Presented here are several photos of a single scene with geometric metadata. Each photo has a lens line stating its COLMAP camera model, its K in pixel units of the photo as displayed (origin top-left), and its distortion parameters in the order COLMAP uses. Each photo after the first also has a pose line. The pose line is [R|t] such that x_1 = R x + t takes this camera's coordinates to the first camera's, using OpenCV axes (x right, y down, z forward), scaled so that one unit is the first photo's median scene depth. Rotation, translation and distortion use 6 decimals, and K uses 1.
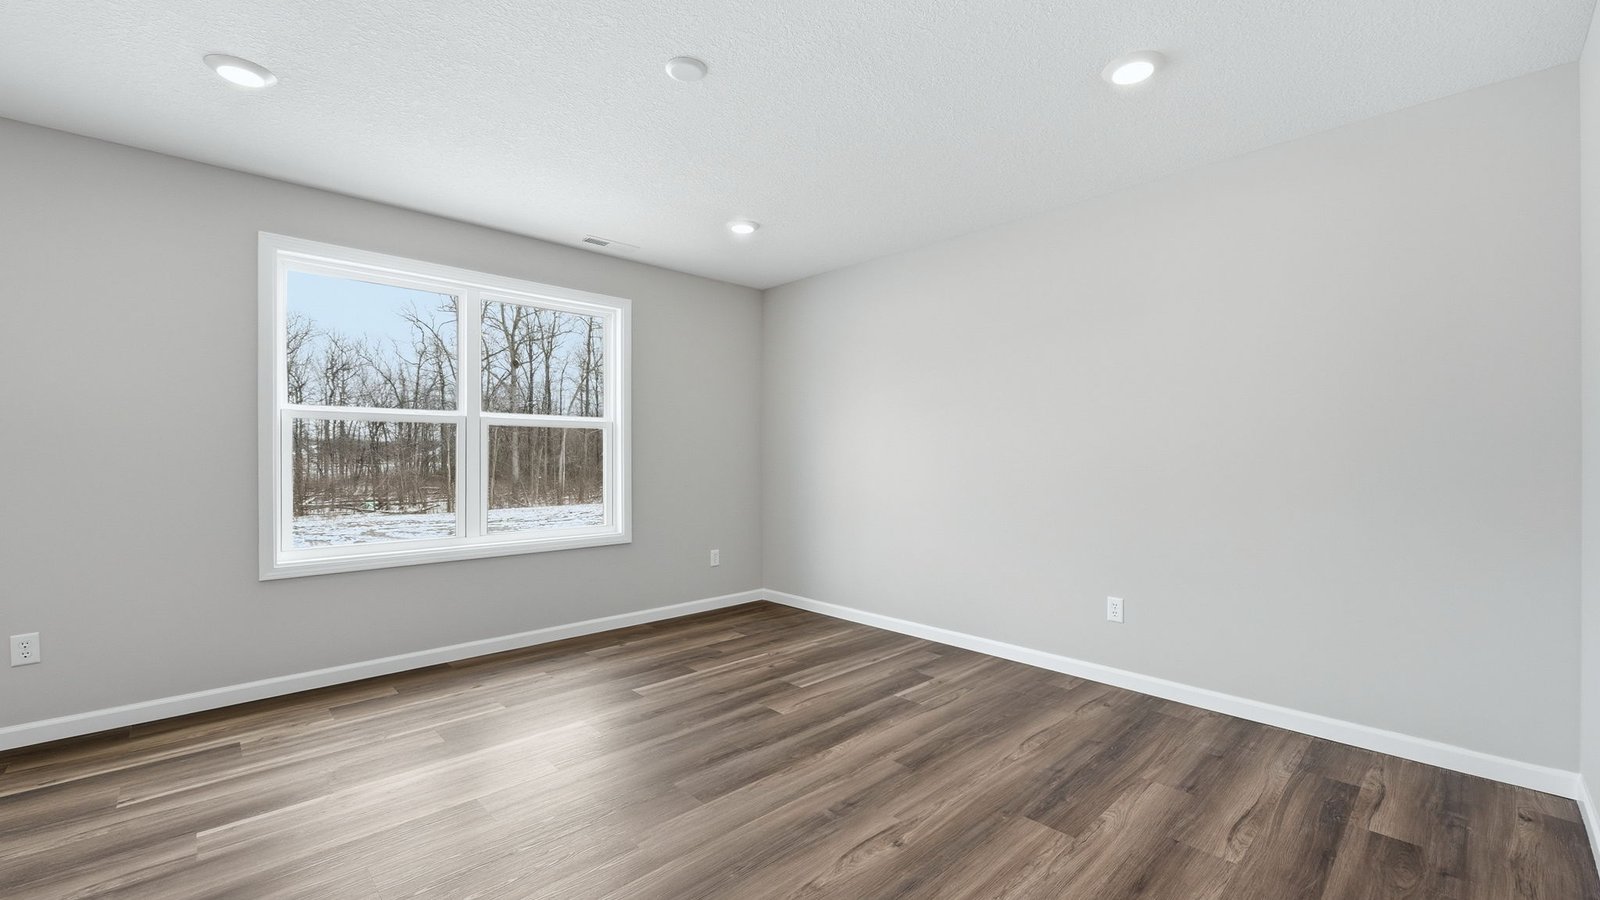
lens RADIAL K [[645.1, 0, 802.6], [0, 645.1, 456.0], [0, 0, 1]] dist [-0.003459, 0.000573]
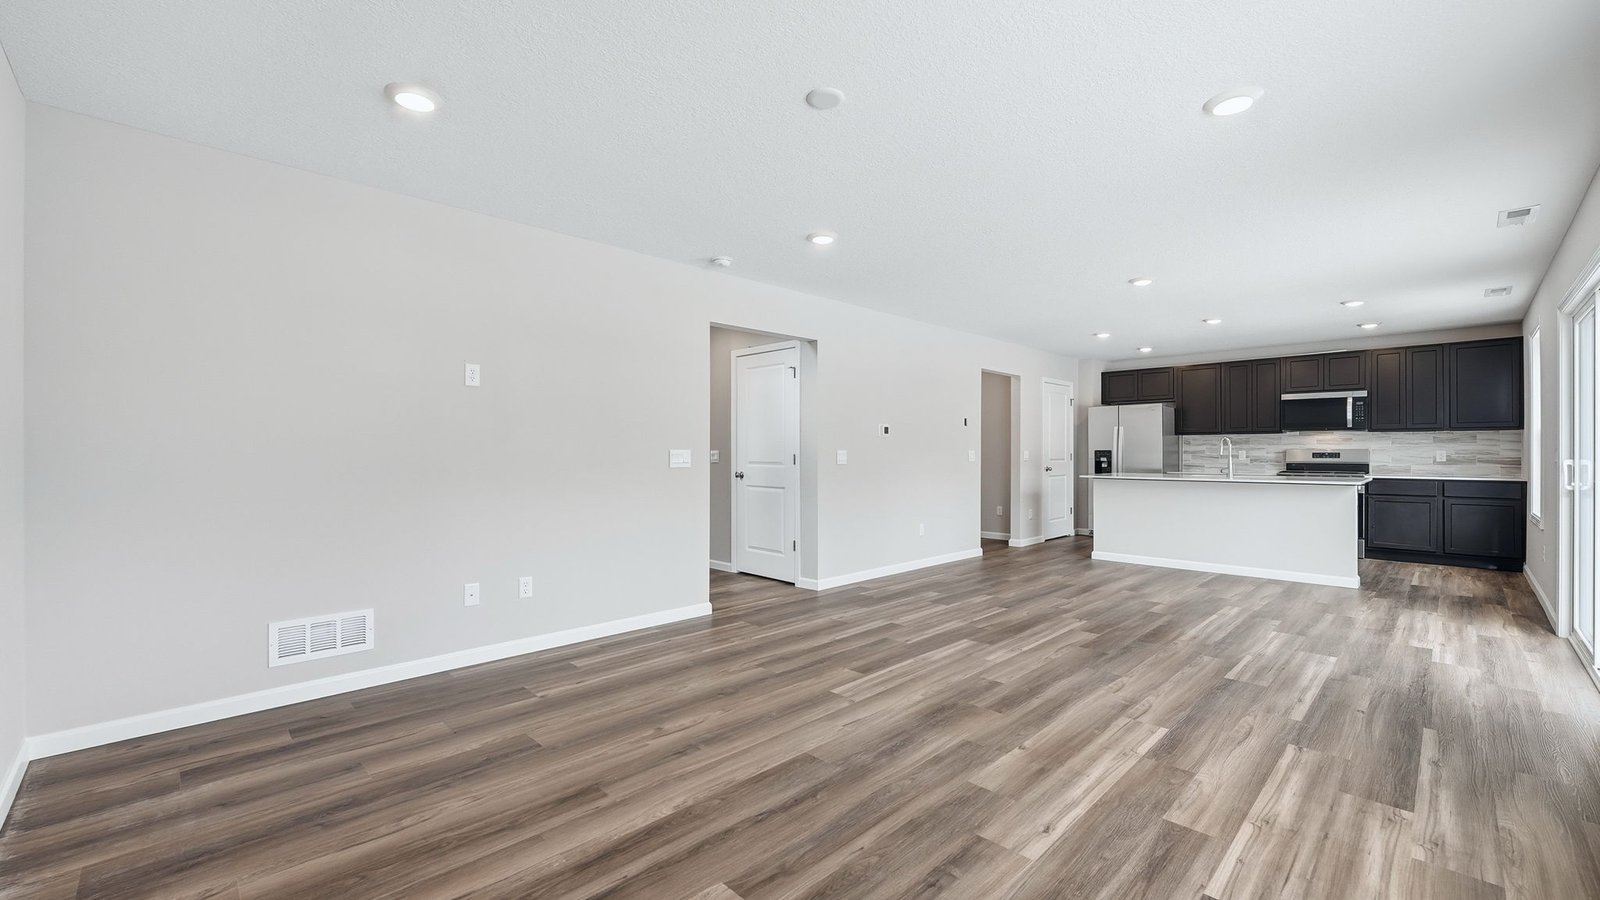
lens RADIAL K [[645.1, 0, 795.9], [0, 645.1, 455.3], [0, 0, 1]] dist [-0.003459, 0.000573]
pose [[-0.999962, 0.000141, -0.008707, -0.068569], [0.000119, 0.999997, 0.002636, -0.000007], [0.008707, 0.002635, -0.999959, 1.179545]]
